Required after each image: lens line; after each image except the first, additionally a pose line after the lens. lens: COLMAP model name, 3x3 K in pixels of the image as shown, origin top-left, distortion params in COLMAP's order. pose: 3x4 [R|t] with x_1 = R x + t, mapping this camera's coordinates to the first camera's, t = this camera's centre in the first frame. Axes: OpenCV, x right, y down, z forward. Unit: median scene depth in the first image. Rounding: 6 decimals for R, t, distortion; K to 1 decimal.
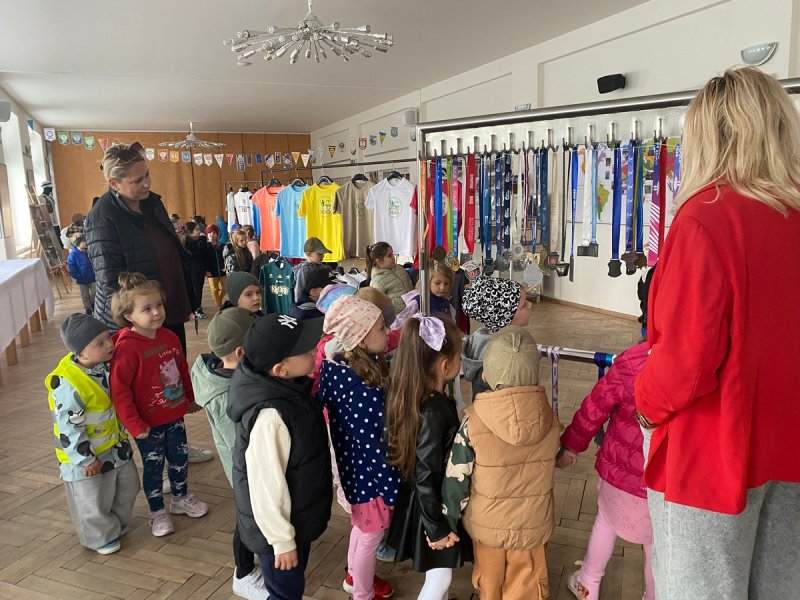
lens RADIAL K [[610.6, 0, 395.1], [0, 610.6, 301.9], [0, 0, 1]] dist [0.023443, -0.020715]
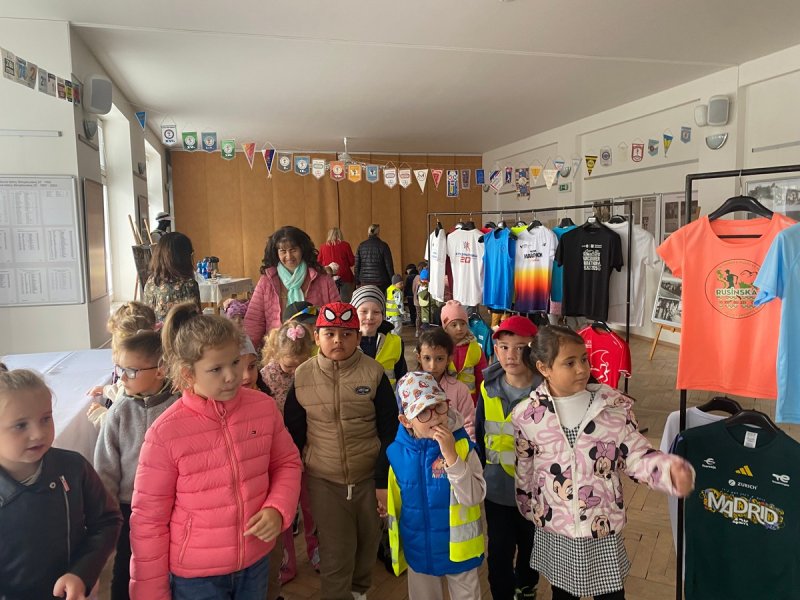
lens RADIAL K [[610.6, 0, 402.5], [0, 610.6, 298.0], [0, 0, 1]] dist [0.023443, -0.020715]
pose [[0.989629, 0.022300, -0.141903, -0.212551], [-0.030702, 0.997885, -0.057298, -0.072914], [0.140325, 0.061061, 0.988221, 0.383067]]
